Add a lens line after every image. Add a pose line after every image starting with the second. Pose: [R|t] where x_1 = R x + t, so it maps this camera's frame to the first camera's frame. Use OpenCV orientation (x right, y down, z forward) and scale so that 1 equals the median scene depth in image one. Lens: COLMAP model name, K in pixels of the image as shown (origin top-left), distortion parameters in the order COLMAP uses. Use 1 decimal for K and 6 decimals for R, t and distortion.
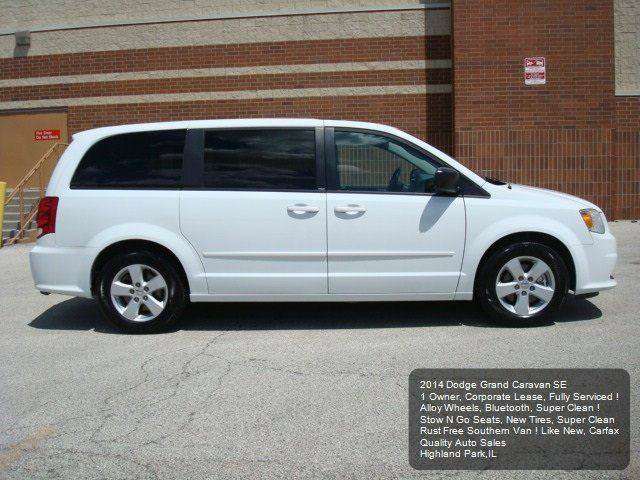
lens RADIAL K [[662.6, 0, 324.1], [0, 662.6, 201.4], [0, 0, 1]] dist [-0.120406, 0.000000]
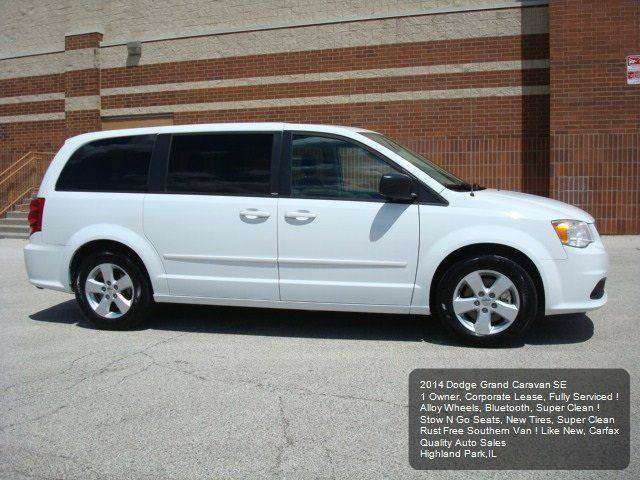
lens RADIAL K [[662.6, 0, 329.1], [0, 662.6, 199.3], [0, 0, 1]] dist [-0.120406, 0.000000]
pose [[0.976372, 0.014042, -0.215641, 0.279690], [-0.016170, 0.999836, -0.008108, -0.003868], [0.215492, 0.011404, 0.976439, 0.053585]]
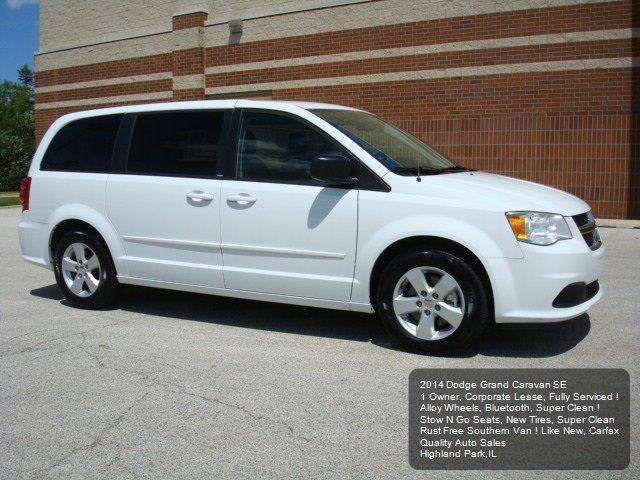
lens RADIAL K [[662.6, 0, 326.4], [0, 662.6, 219.3], [0, 0, 1]] dist [-0.120406, 0.000000]
pose [[0.902577, 0.053222, -0.427226, 0.515654], [-0.029588, 0.997652, 0.061774, -0.018779], [0.429510, -0.043115, 0.902032, 0.217988]]
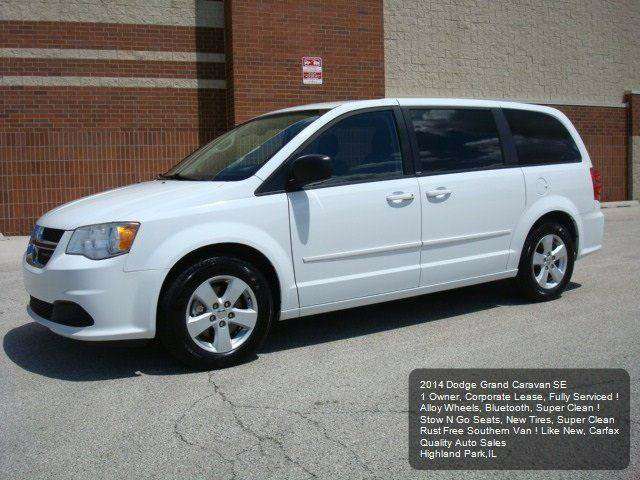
lens RADIAL K [[662.6, 0, 336.4], [0, 662.6, 224.3], [0, 0, 1]] dist [-0.120406, 0.000000]
pose [[0.853364, -0.045636, 0.519315, -0.546266], [0.032789, 0.998887, 0.033900, 0.018952], [-0.520284, -0.011901, 0.853910, 0.282842]]
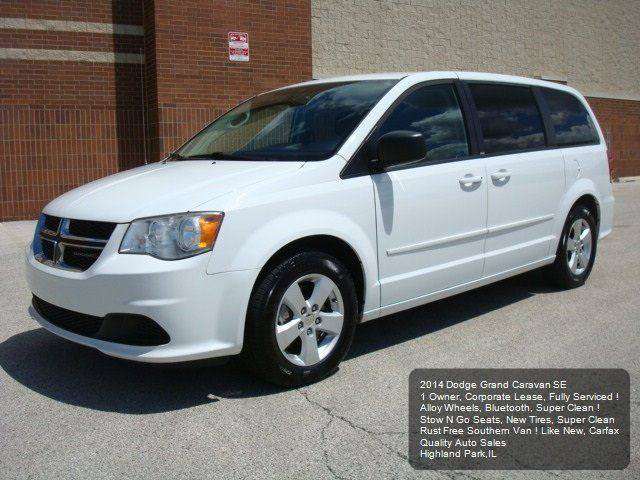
lens RADIAL K [[662.6, 0, 345.9], [0, 662.6, 226.5], [0, 0, 1]] dist [-0.120406, 0.000000]
pose [[0.737697, -0.073167, 0.671156, -0.660890], [0.035802, 0.996951, 0.069332, 0.010901], [-0.674182, -0.027117, 0.738067, 0.494681]]
